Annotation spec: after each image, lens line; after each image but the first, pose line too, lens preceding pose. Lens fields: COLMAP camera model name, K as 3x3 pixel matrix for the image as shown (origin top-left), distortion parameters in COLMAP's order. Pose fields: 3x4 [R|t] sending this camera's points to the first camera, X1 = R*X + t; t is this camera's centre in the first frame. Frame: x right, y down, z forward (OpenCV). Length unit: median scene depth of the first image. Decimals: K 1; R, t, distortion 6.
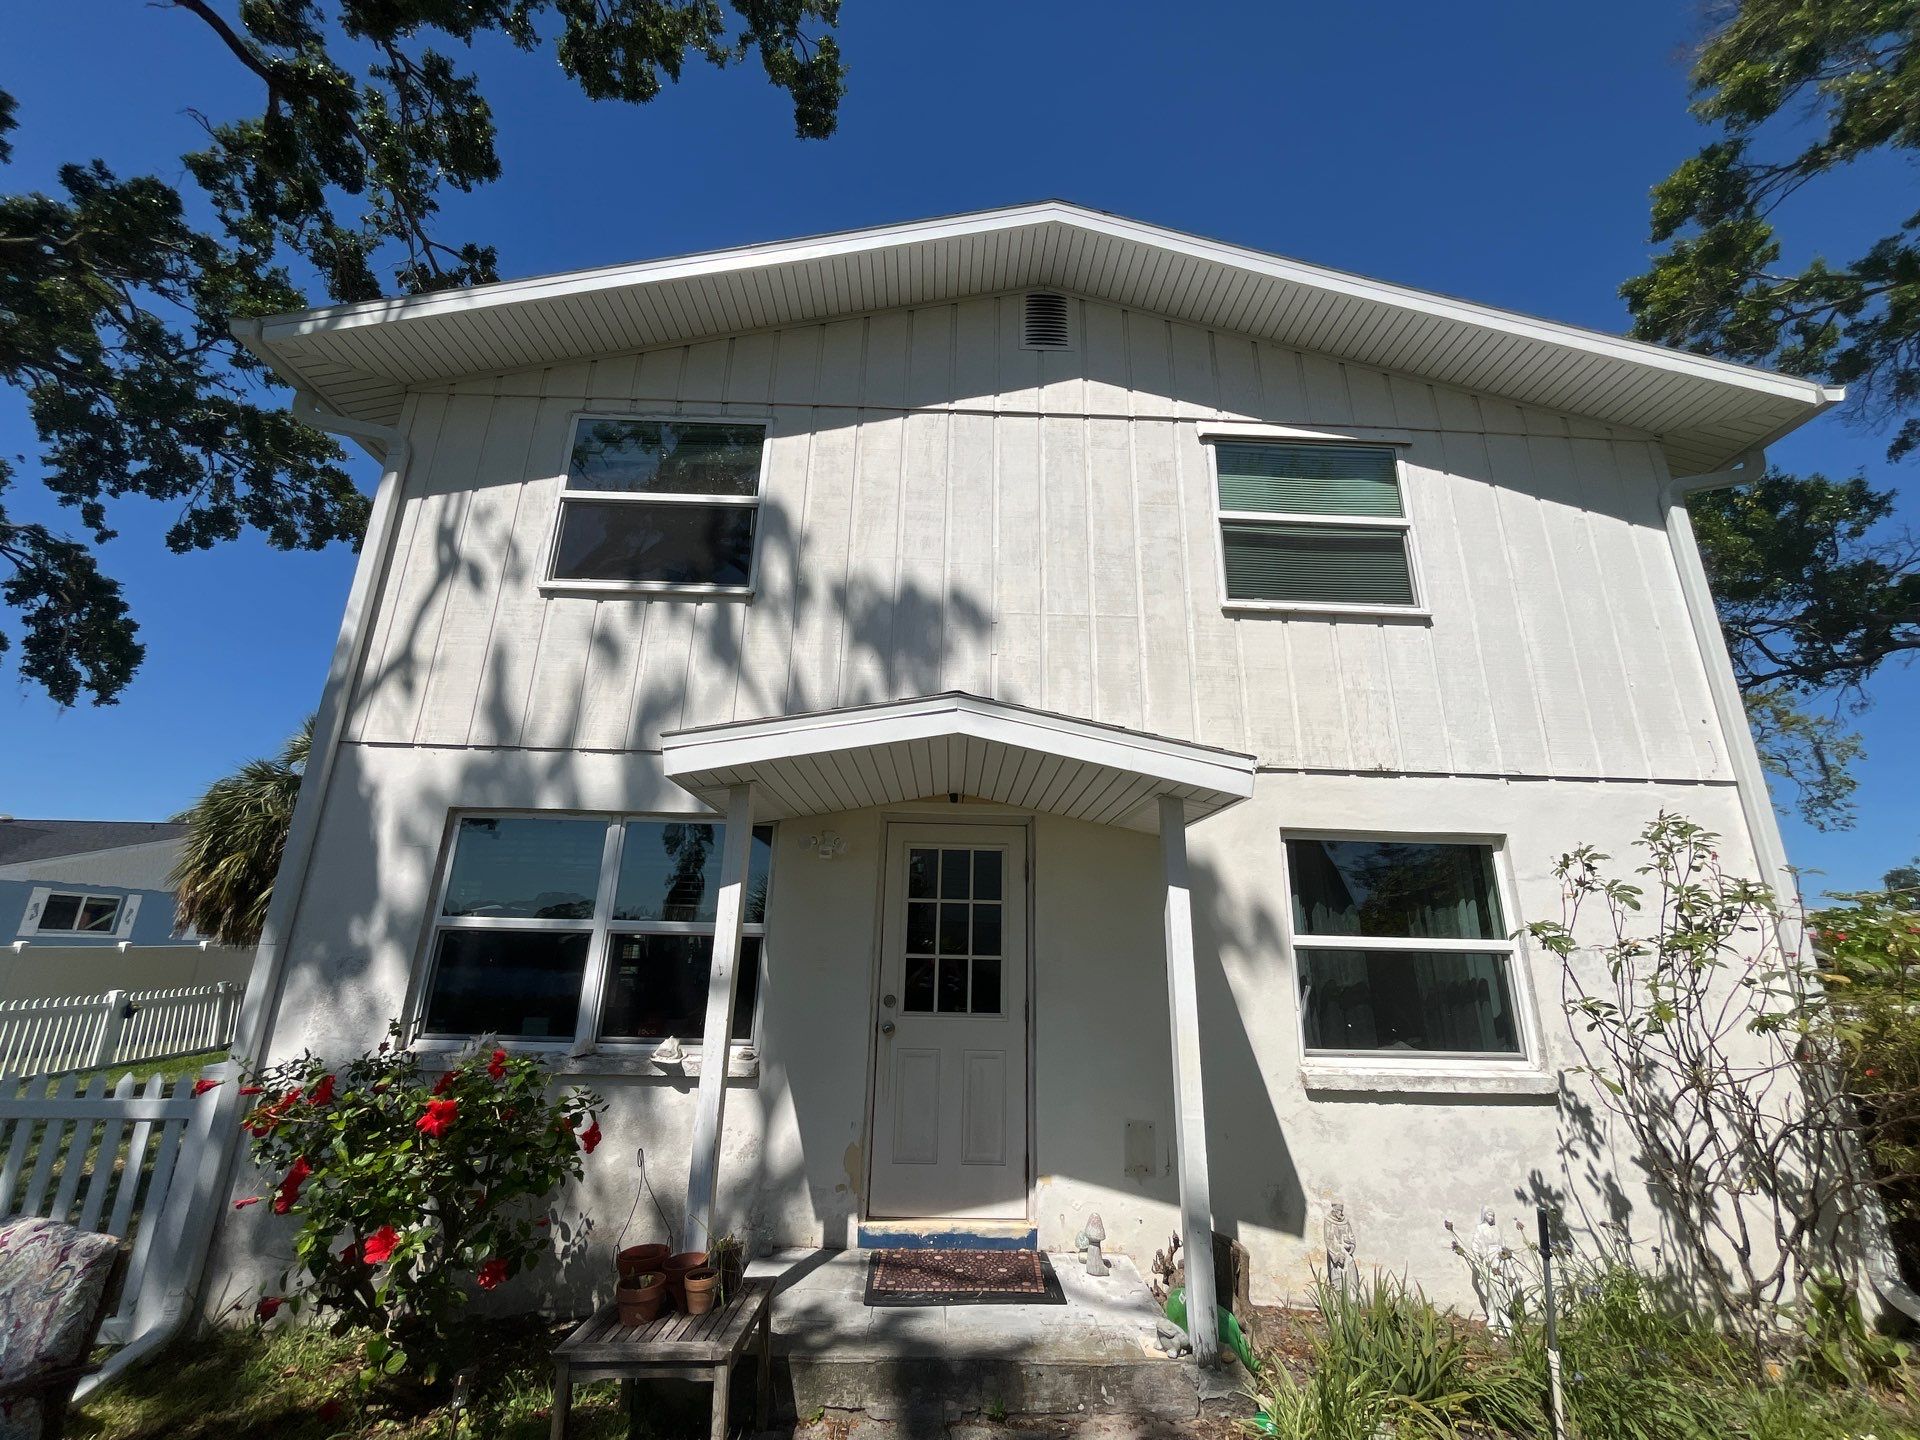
lens RADIAL K [[782.0, 0, 958.4], [0, 782.0, 715.1], [0, 0, 1]] dist [0.001329, -0.000244]
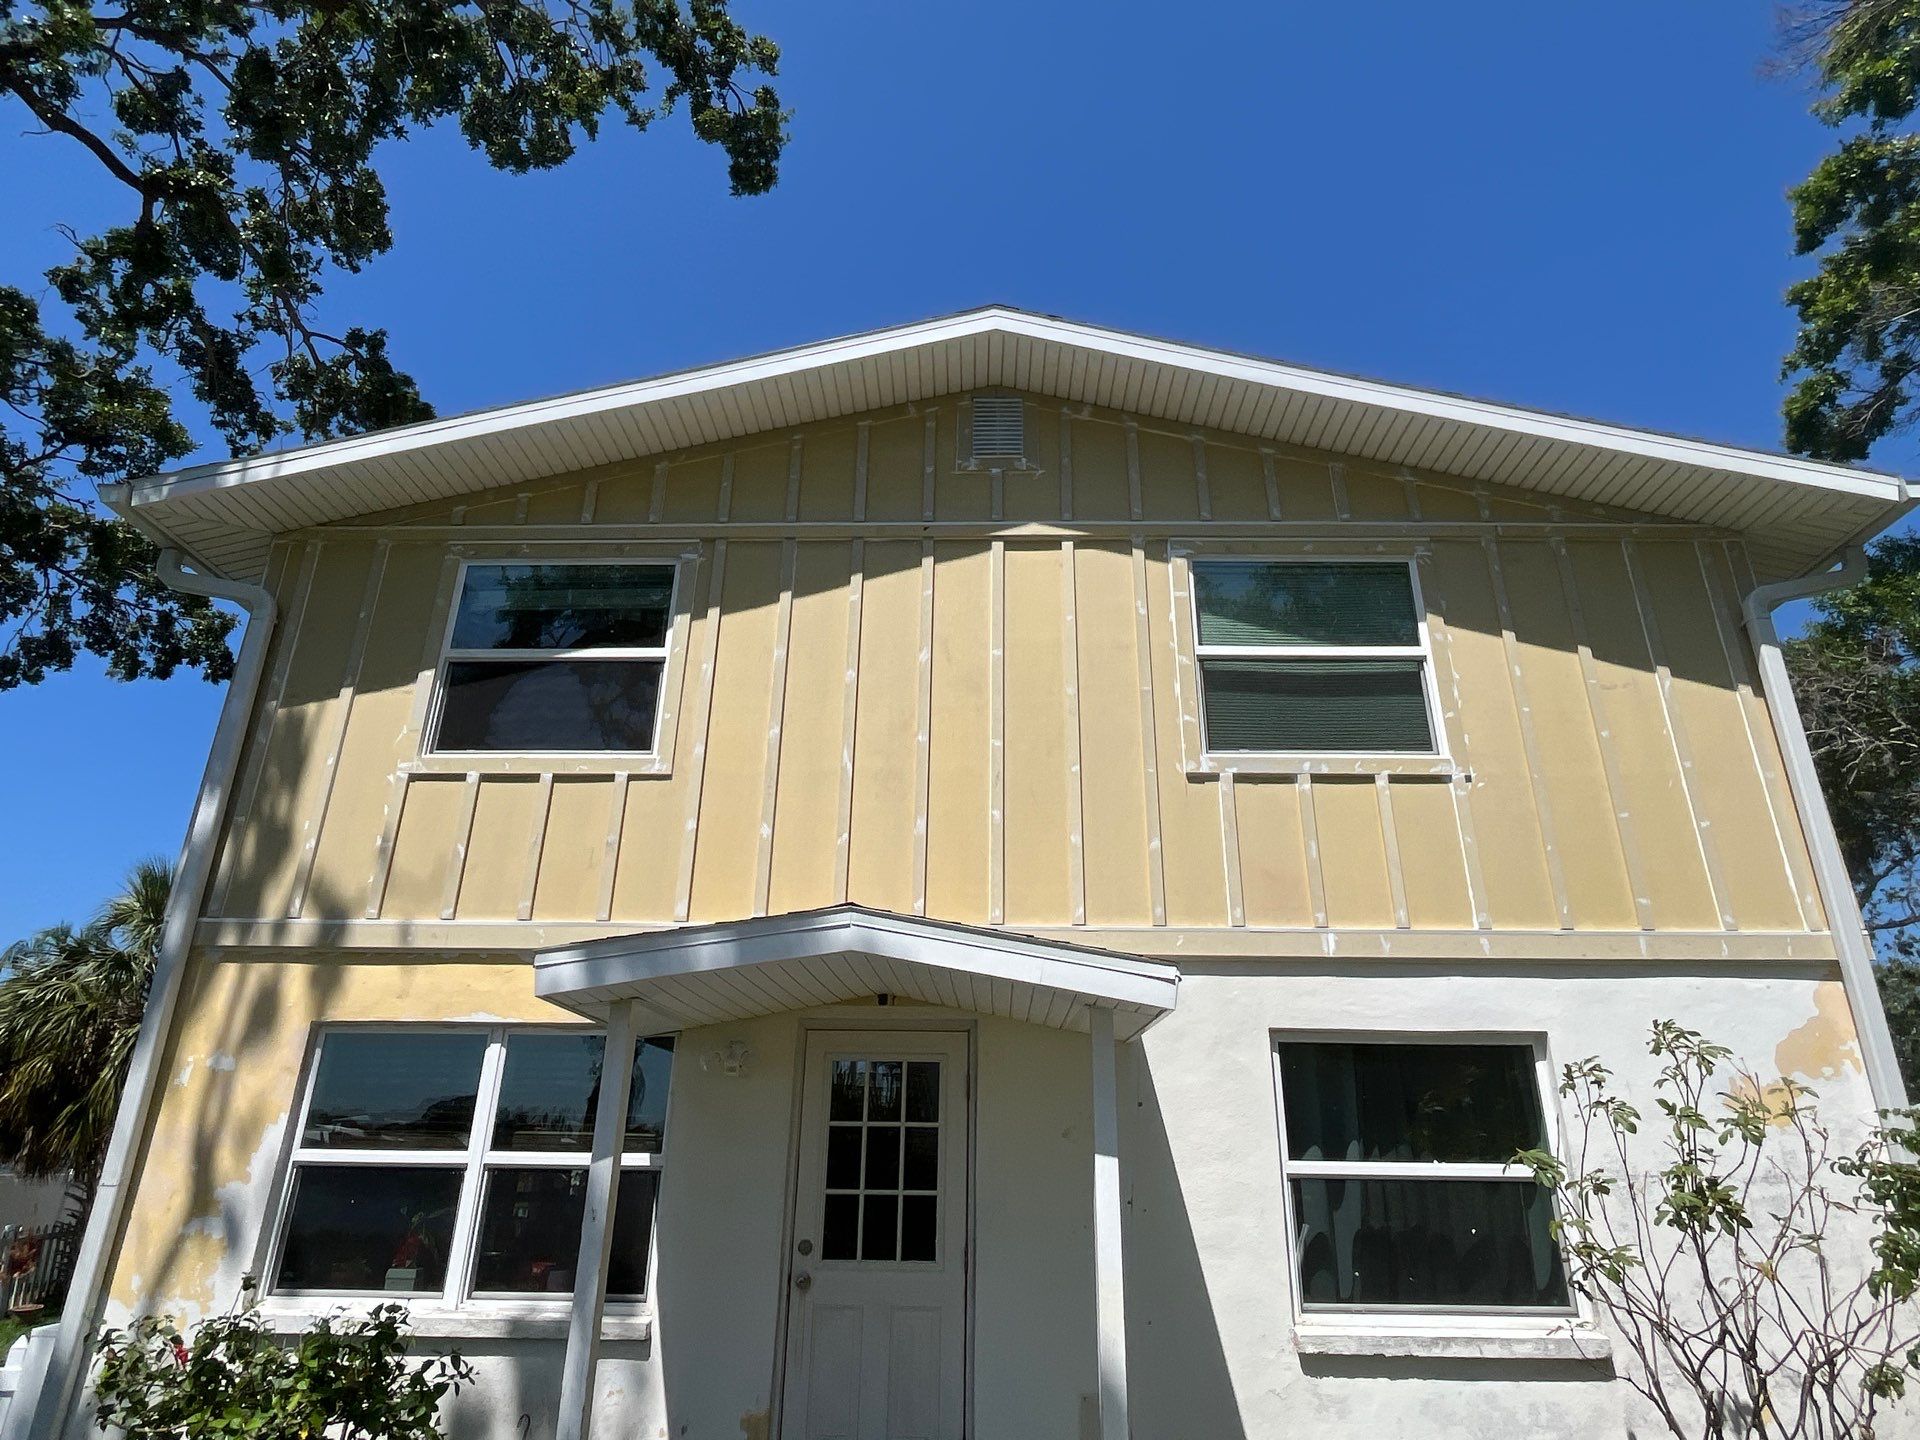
lens RADIAL K [[1100.6, 0, 960.0], [0, 1100.6, 720.0], [0, 0, 1]] dist [-0.001505, 0.000900]
pose [[0.998604, -0.027684, -0.044989, 0.084011], [0.023188, 0.994960, -0.097551, -0.046929], [0.047463, 0.096372, 0.994213, -0.132750]]
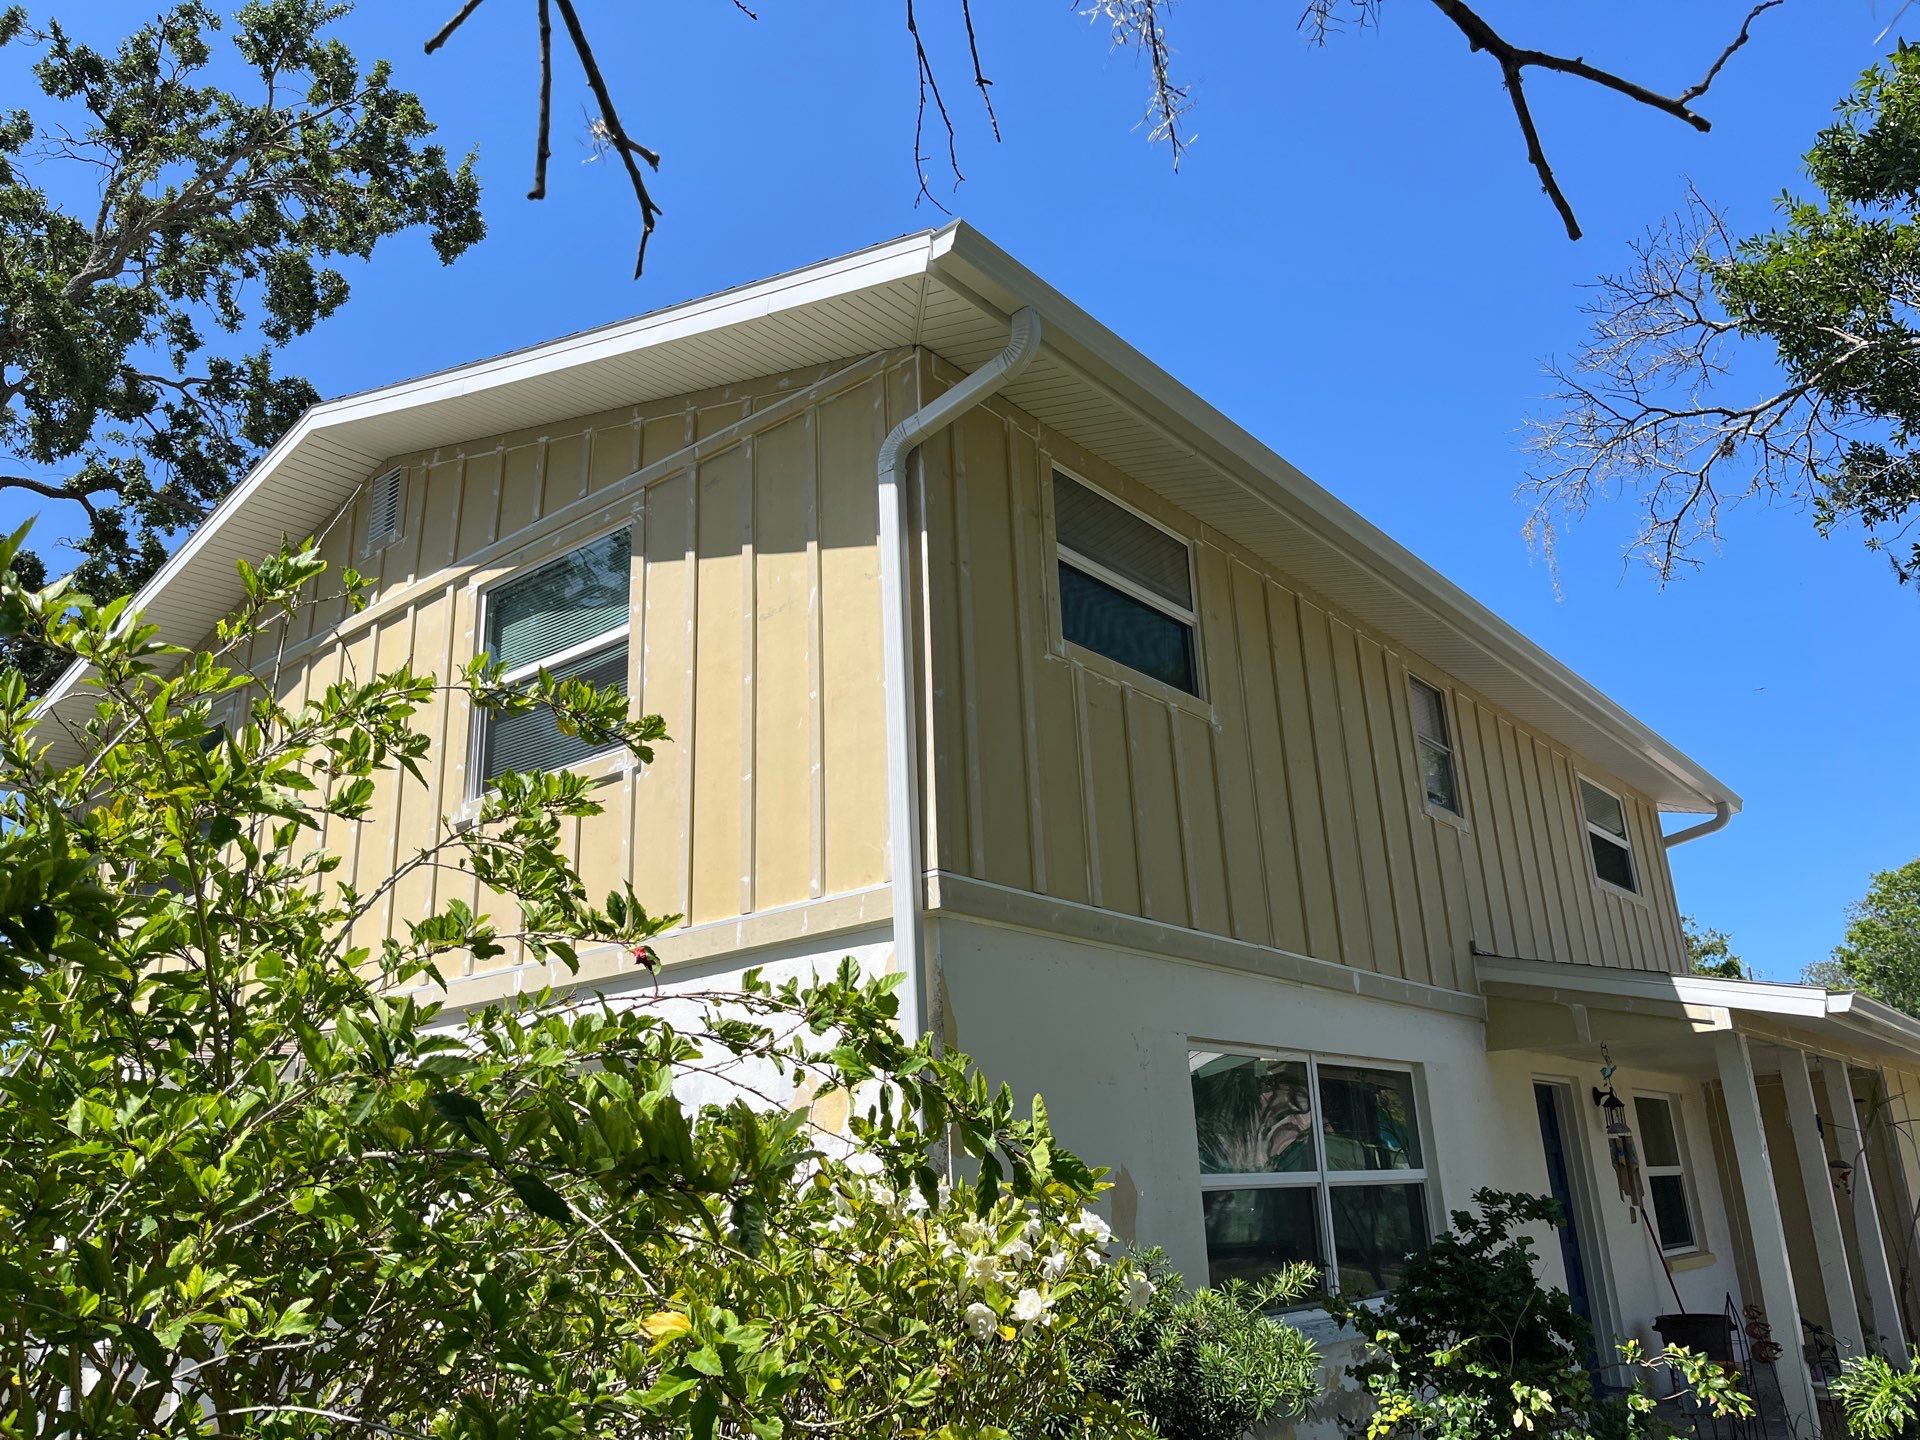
lens RADIAL K [[1470.4, 0, 973.1], [0, 1470.4, 724.0], [0, 0, 1]] dist [0.030170, -0.008609]
pose [[0.756533, -0.252828, -0.603105, 1.104161], [0.238857, 0.965354, -0.105066, 0.044151], [0.608773, -0.064570, 0.790712, 0.055759]]
